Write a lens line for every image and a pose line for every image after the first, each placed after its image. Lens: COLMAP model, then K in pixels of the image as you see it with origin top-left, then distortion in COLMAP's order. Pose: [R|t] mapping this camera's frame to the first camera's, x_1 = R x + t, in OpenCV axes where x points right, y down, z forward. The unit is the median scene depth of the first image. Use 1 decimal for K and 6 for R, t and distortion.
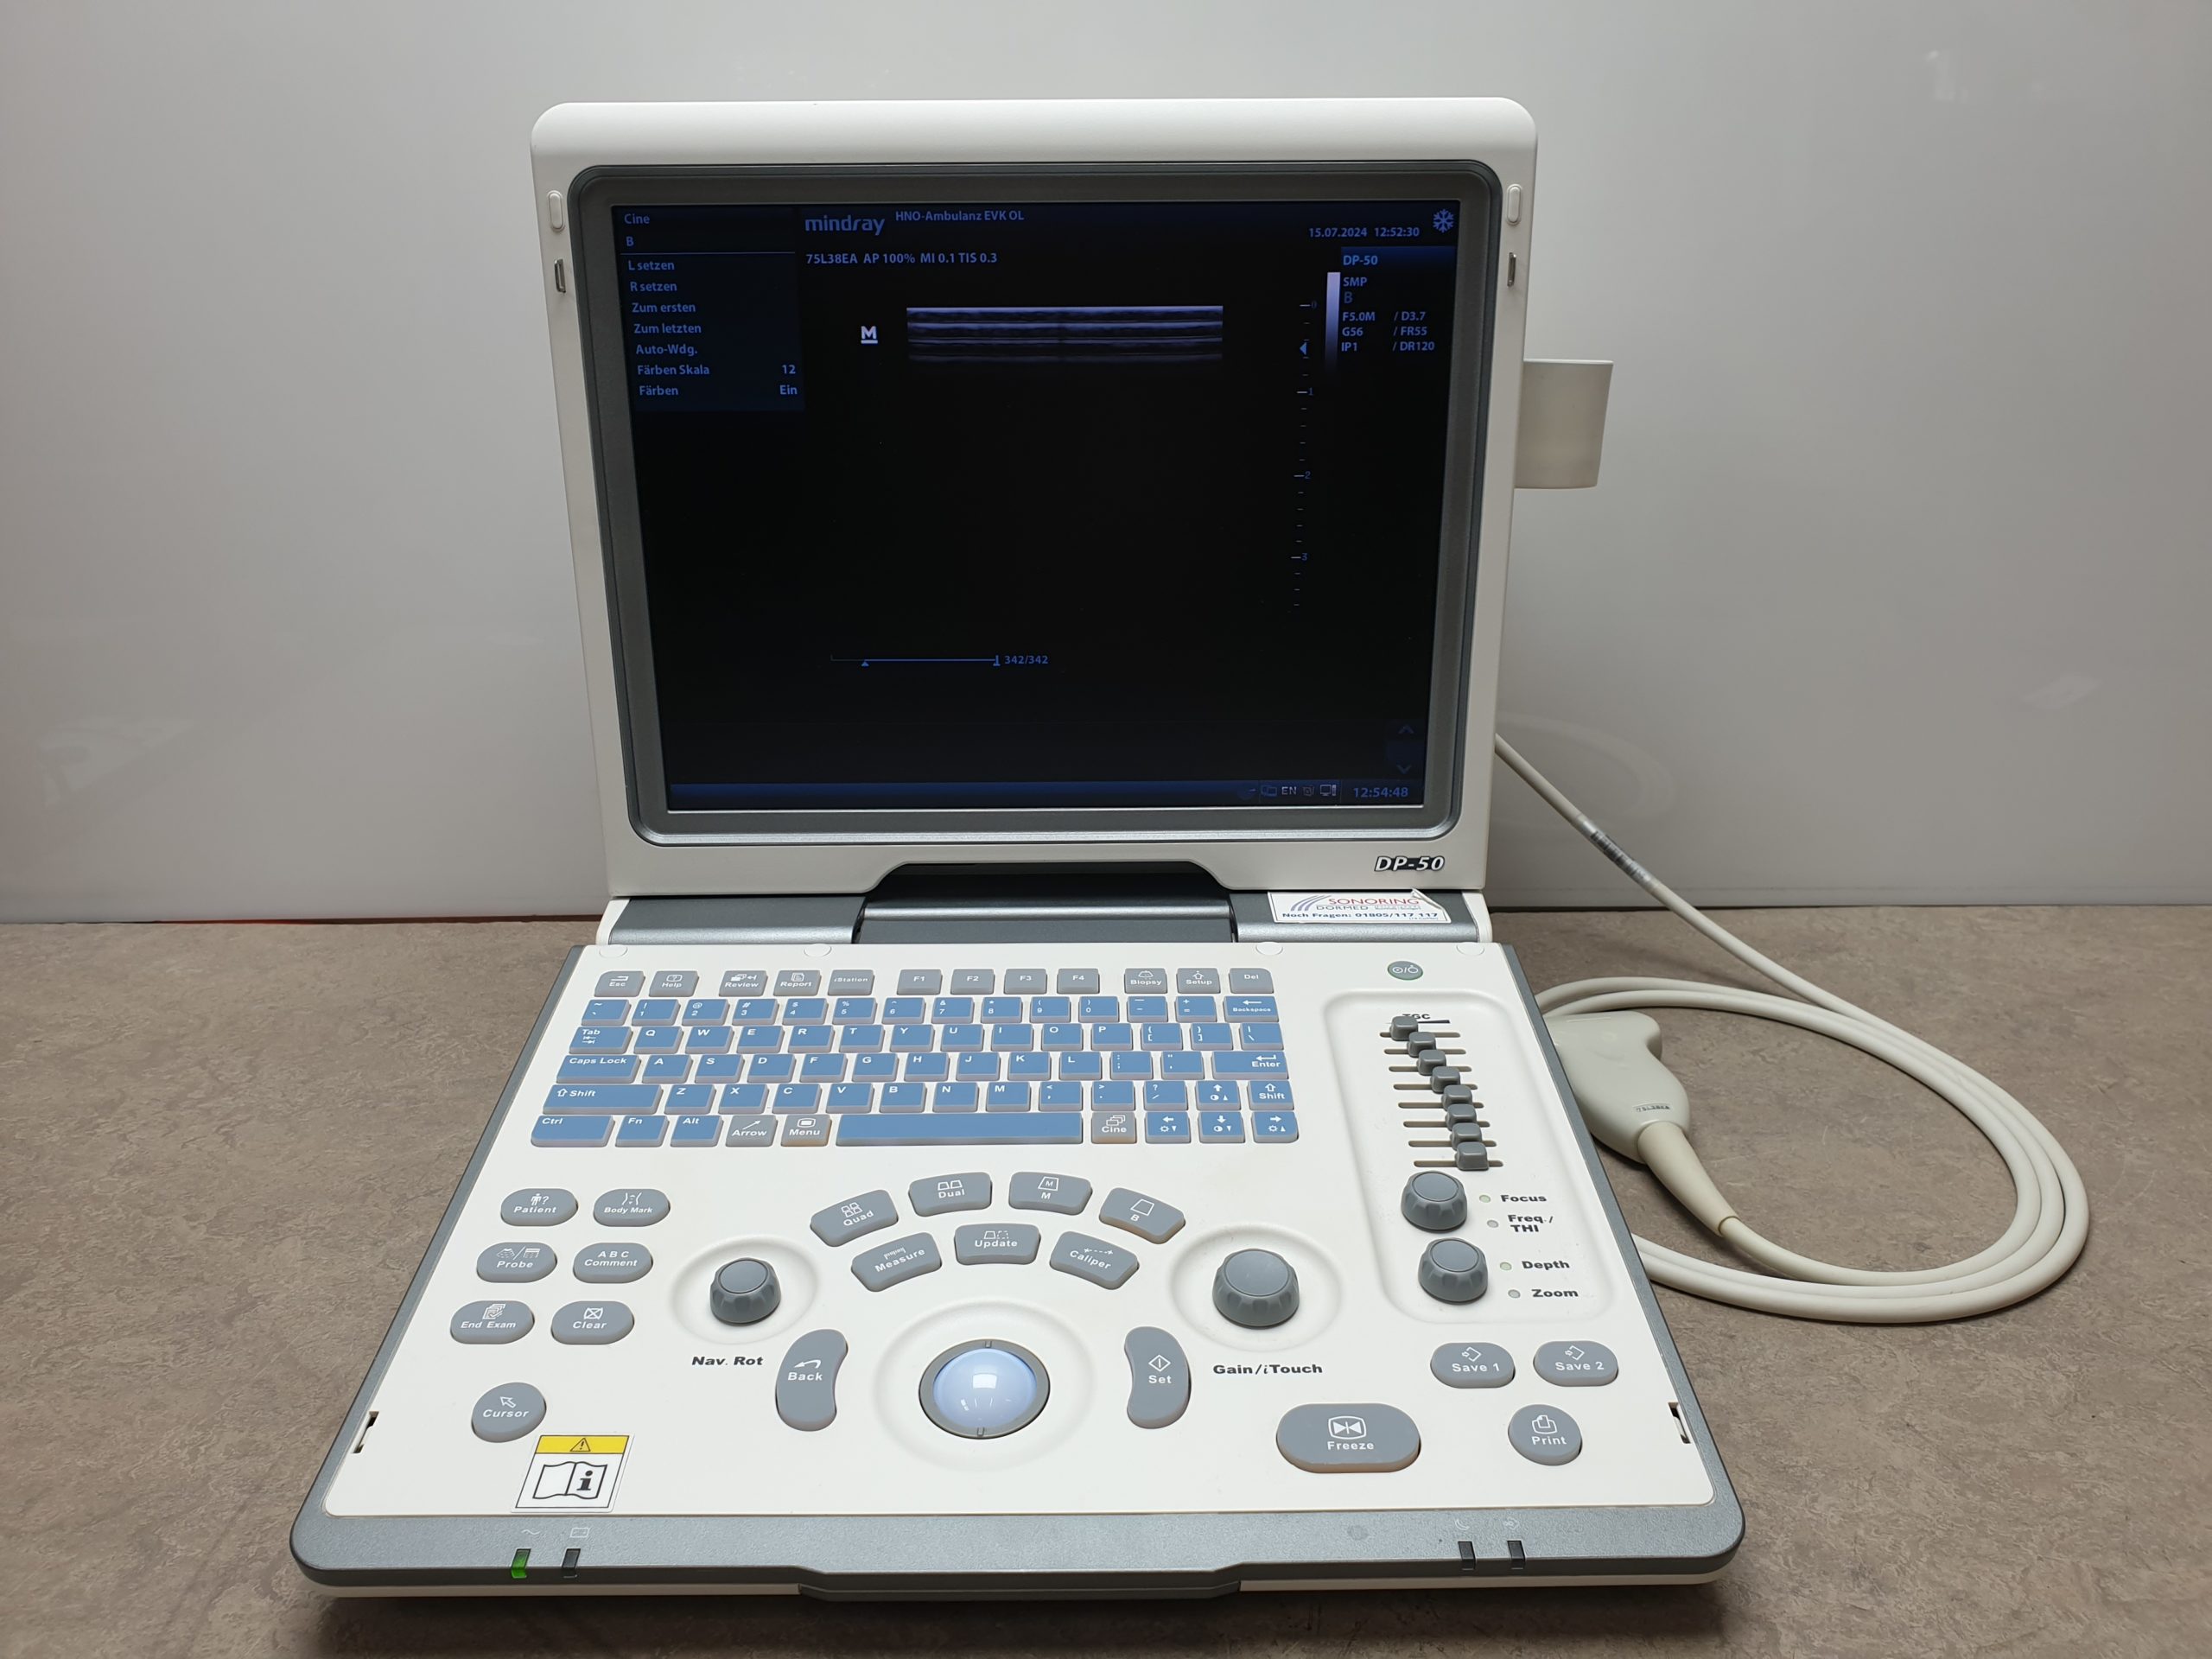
lens RADIAL K [[1745.8, 0, 1108.5], [0, 1745.8, 834.8], [0, 0, 1]] dist [-0.035797, 0.079003]
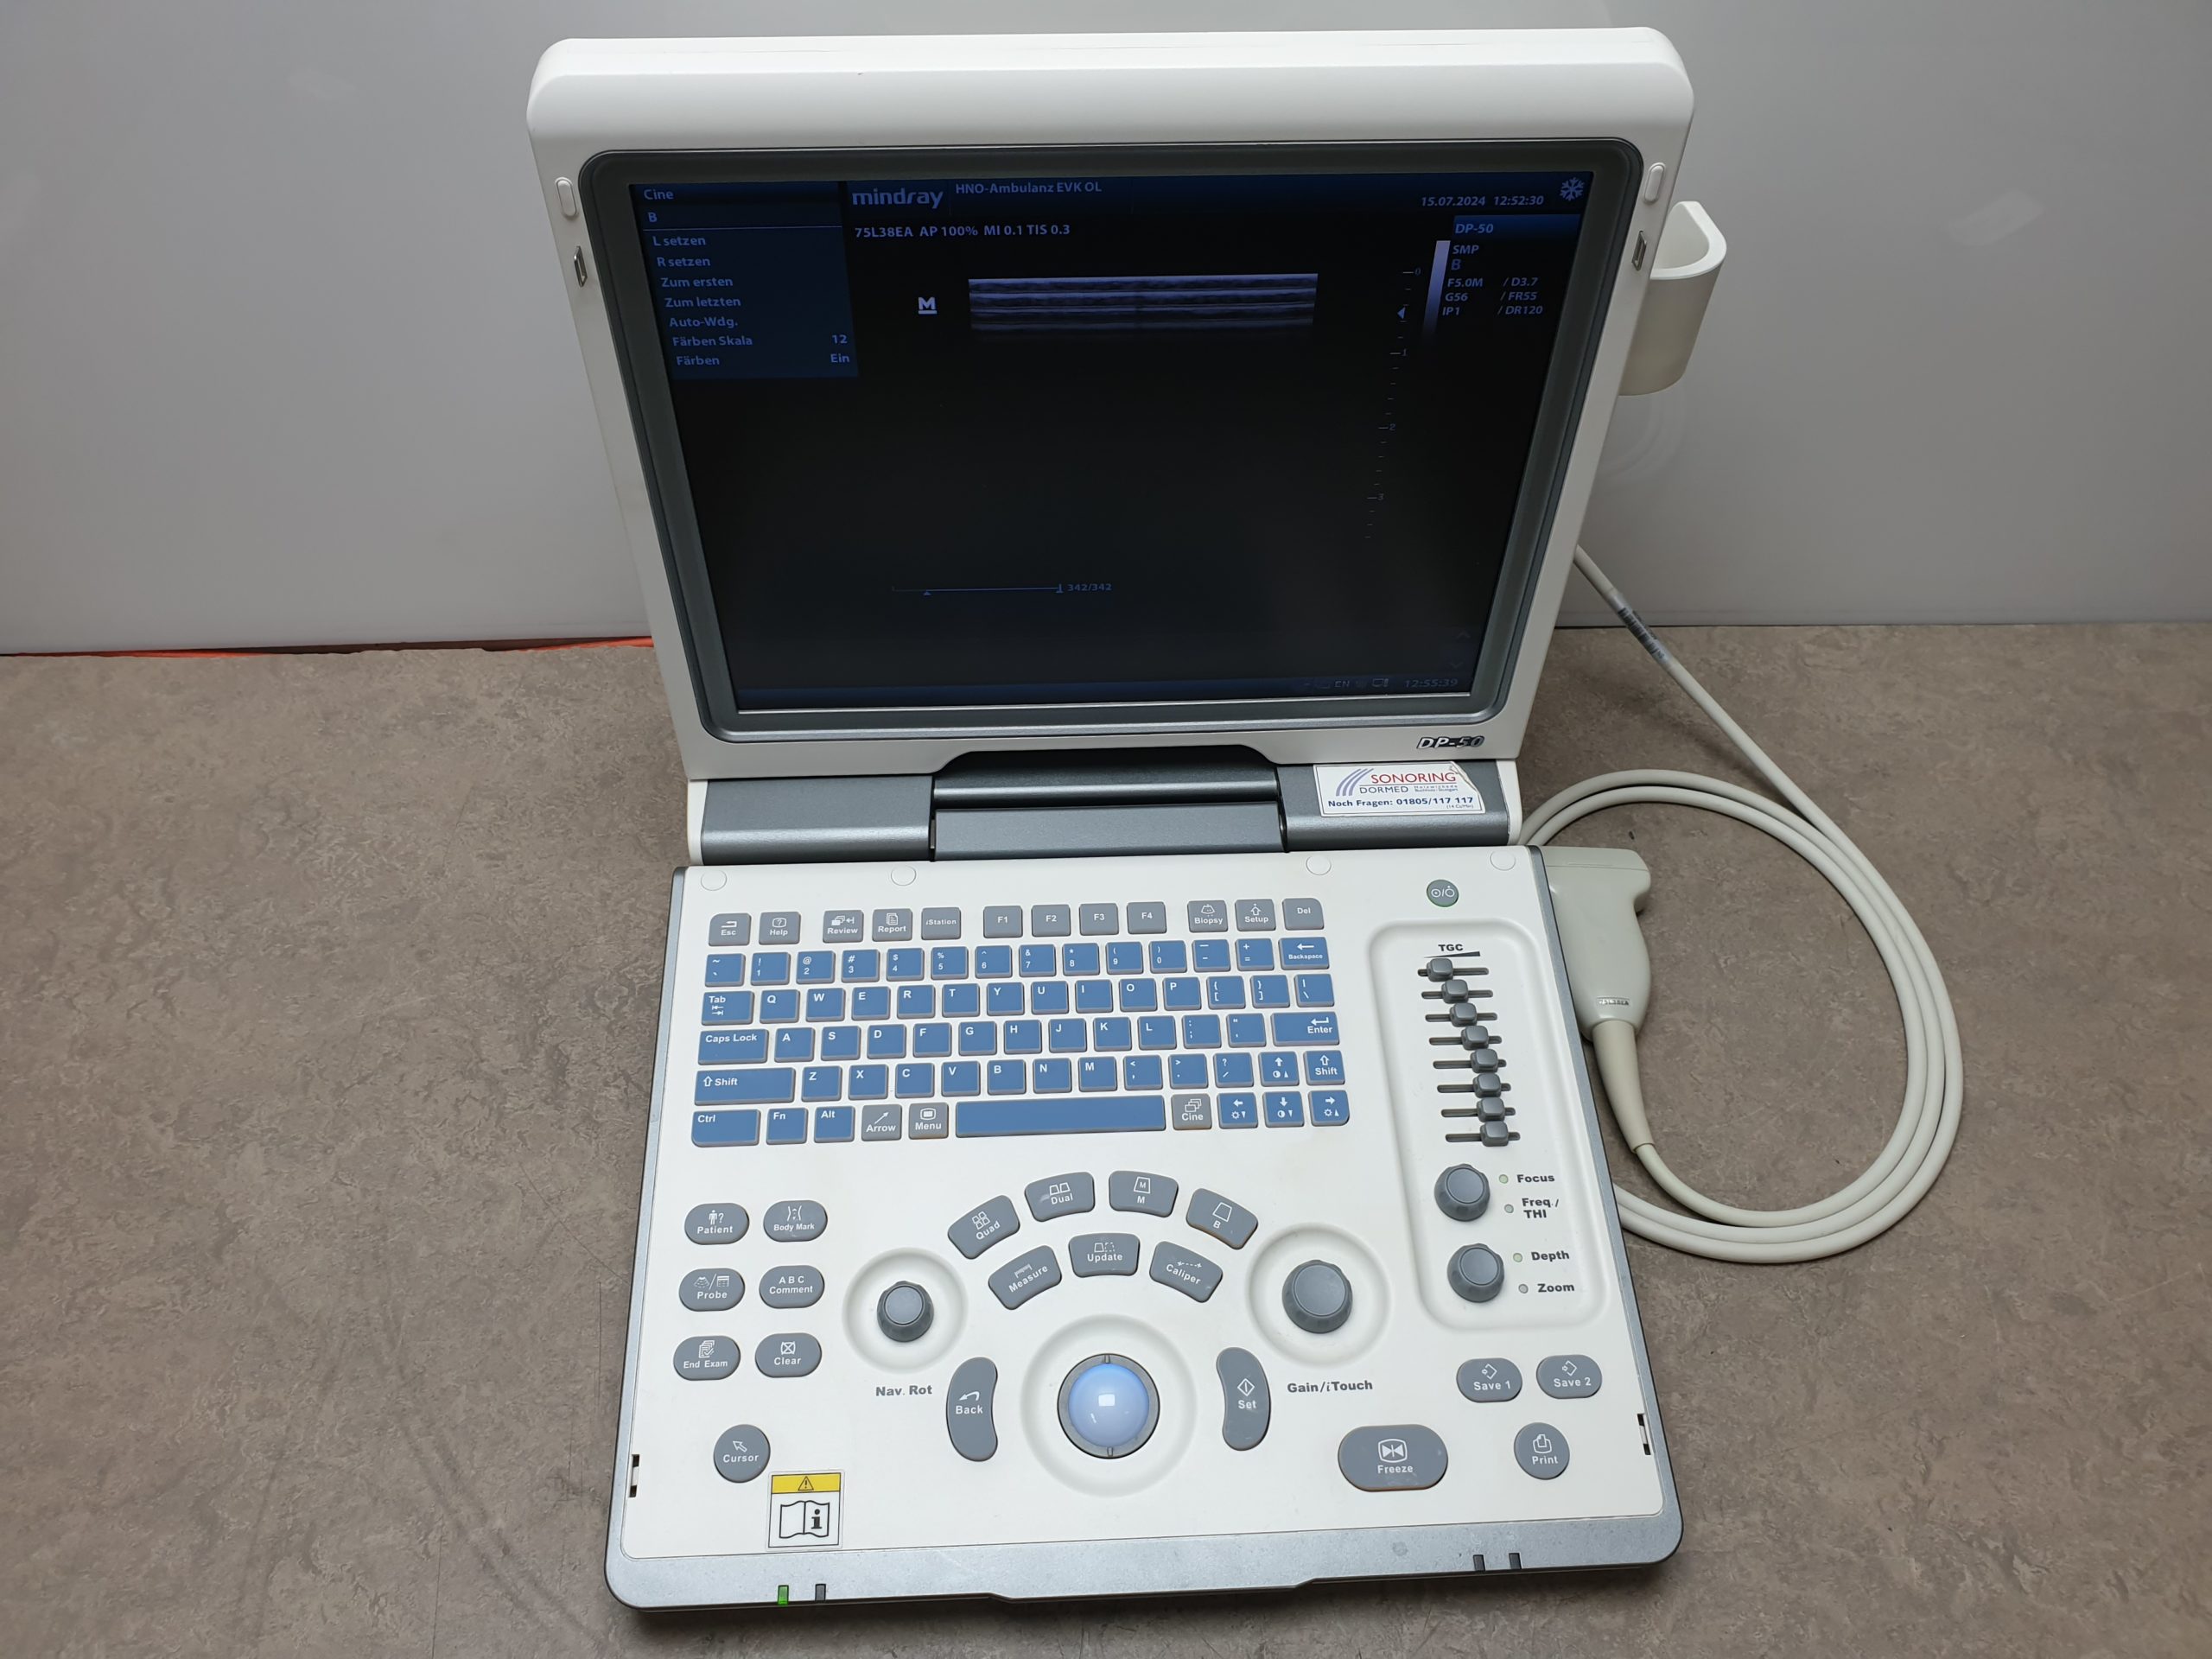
lens RADIAL K [[1745.8, 0, 1107.1], [0, 1745.8, 854.9], [0, 0, 1]] dist [-0.035797, 0.079003]
pose [[0.999069, -0.017656, 0.039350, -0.085901], [-0.004203, 0.868175, 0.496240, -0.495383], [-0.042924, -0.495944, 0.867293, 0.069652]]
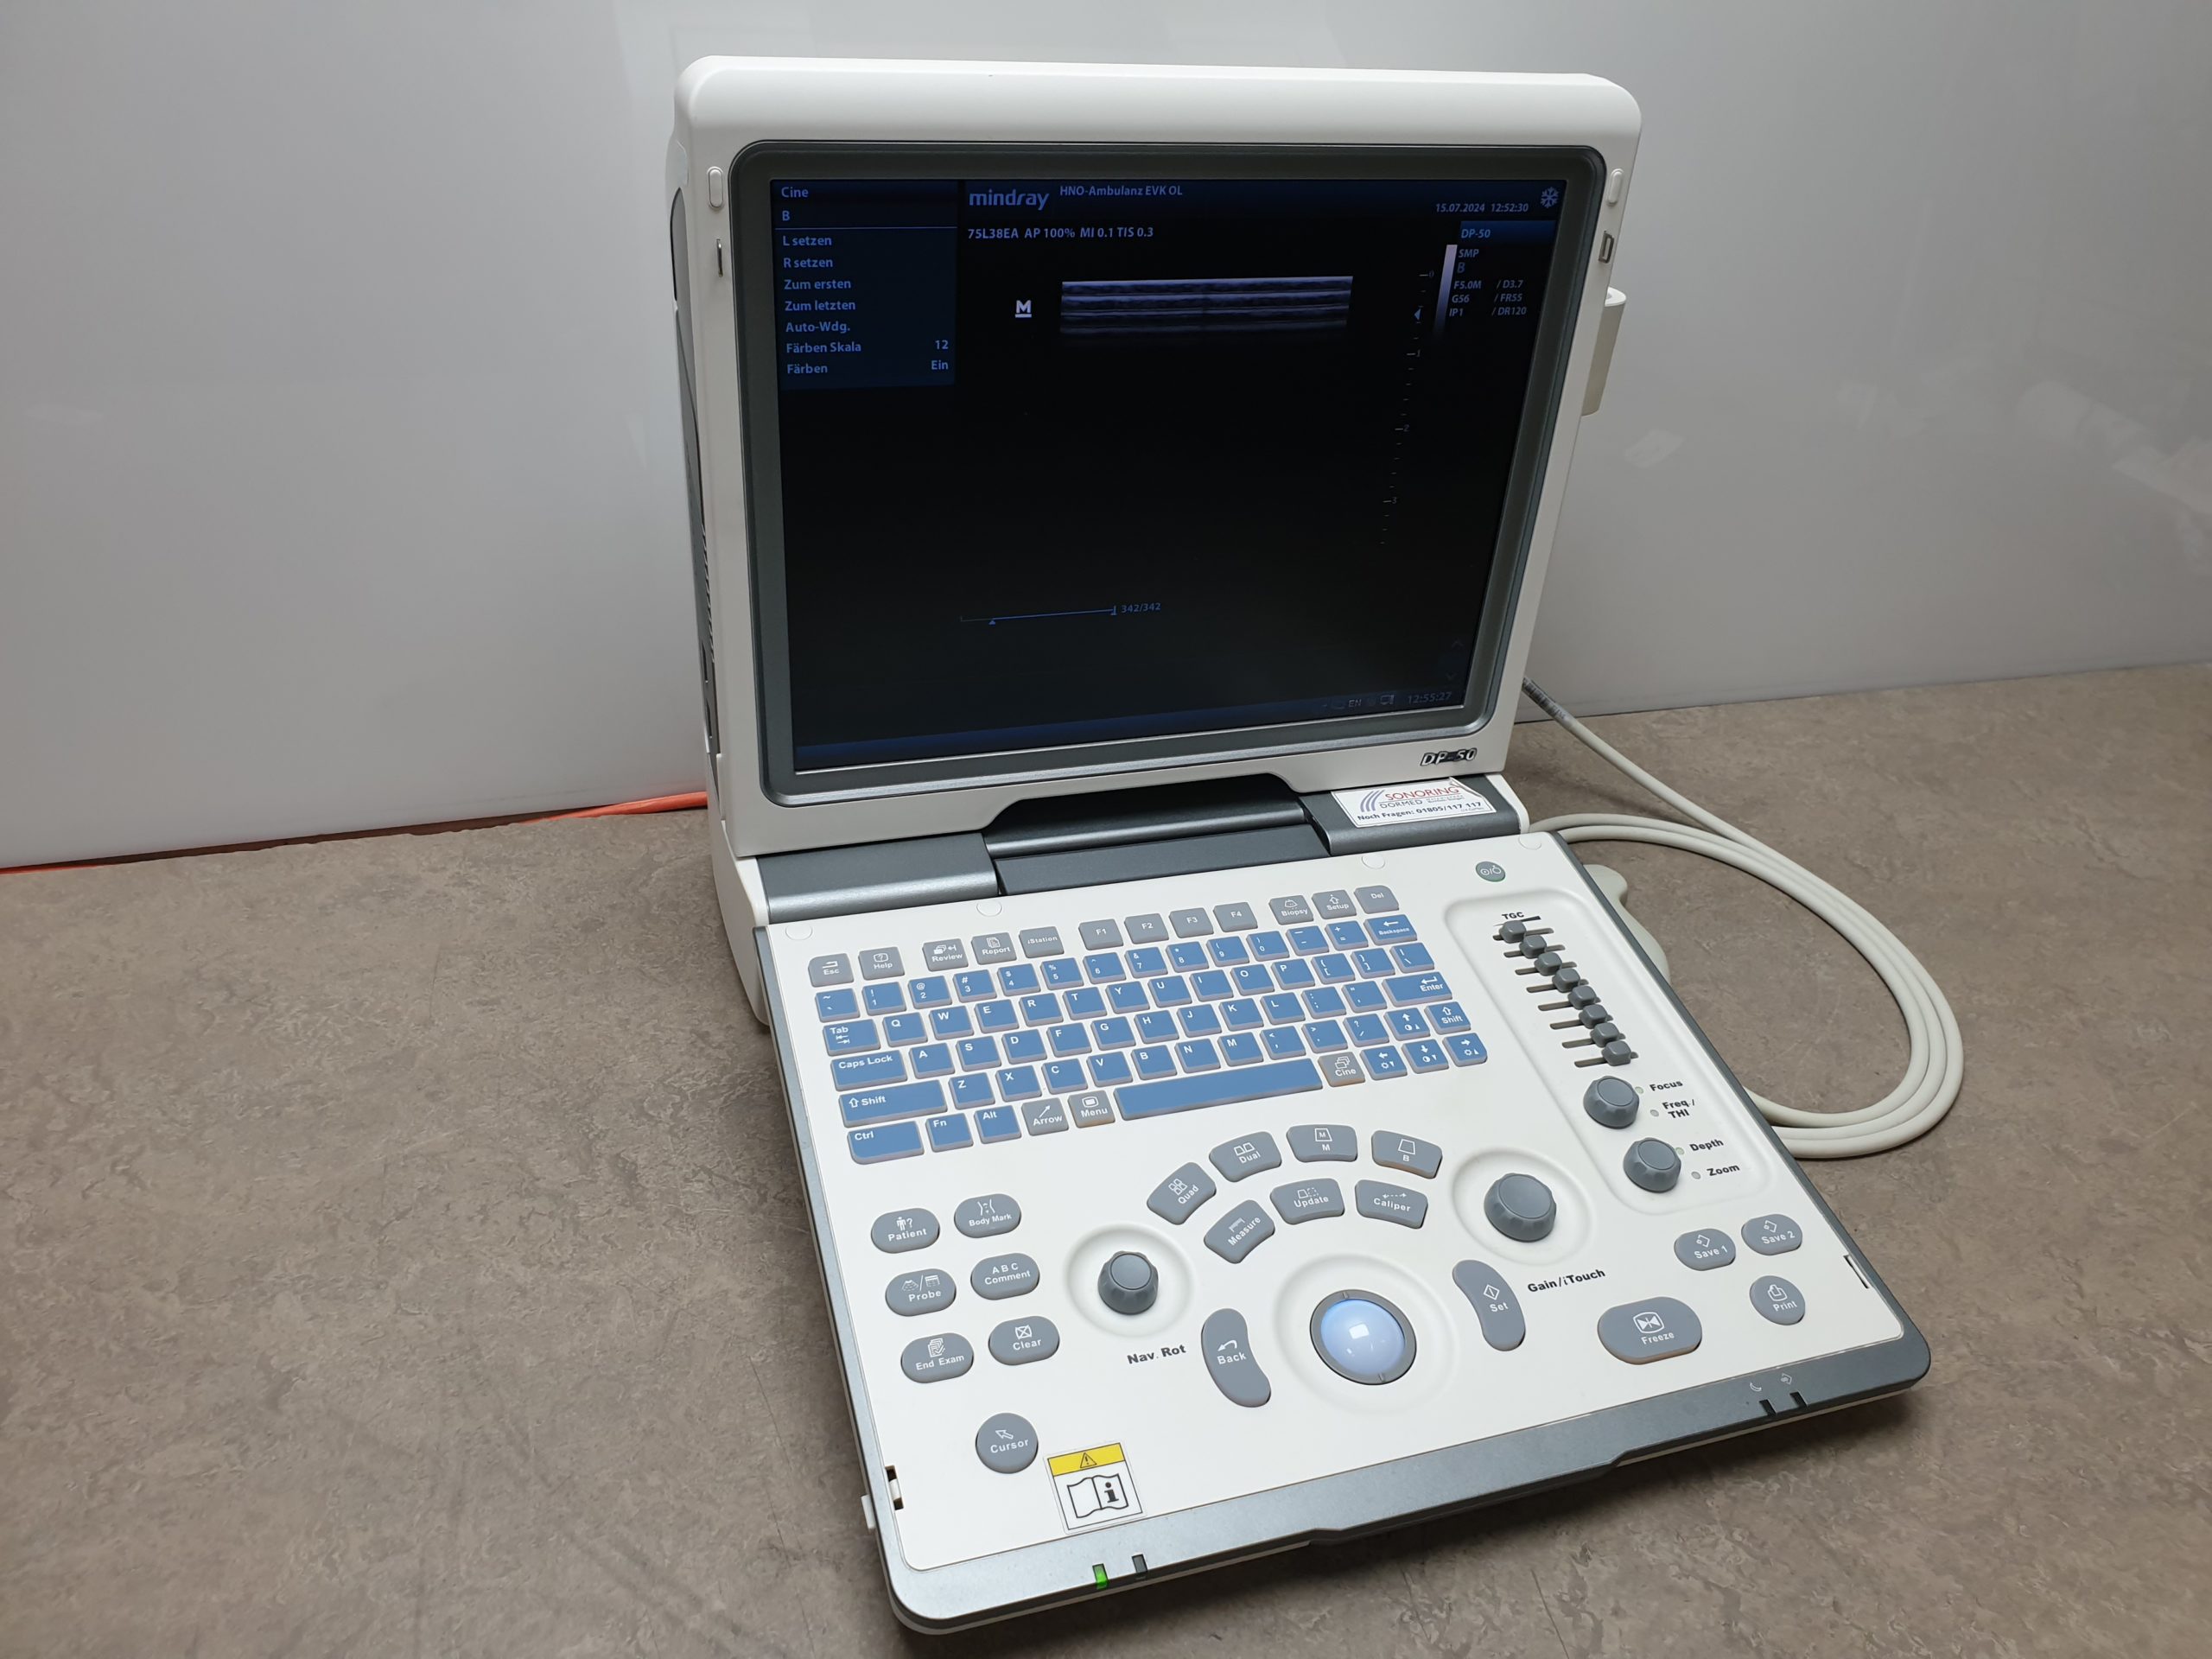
lens RADIAL K [[1745.8, 0, 1127.7], [0, 1745.8, 838.1], [0, 0, 1]] dist [-0.035797, 0.079003]
pose [[0.950133, -0.102915, 0.294374, -0.407944], [0.030256, 0.969943, 0.241443, -0.235768], [-0.310374, -0.220497, 0.924689, 0.004314]]
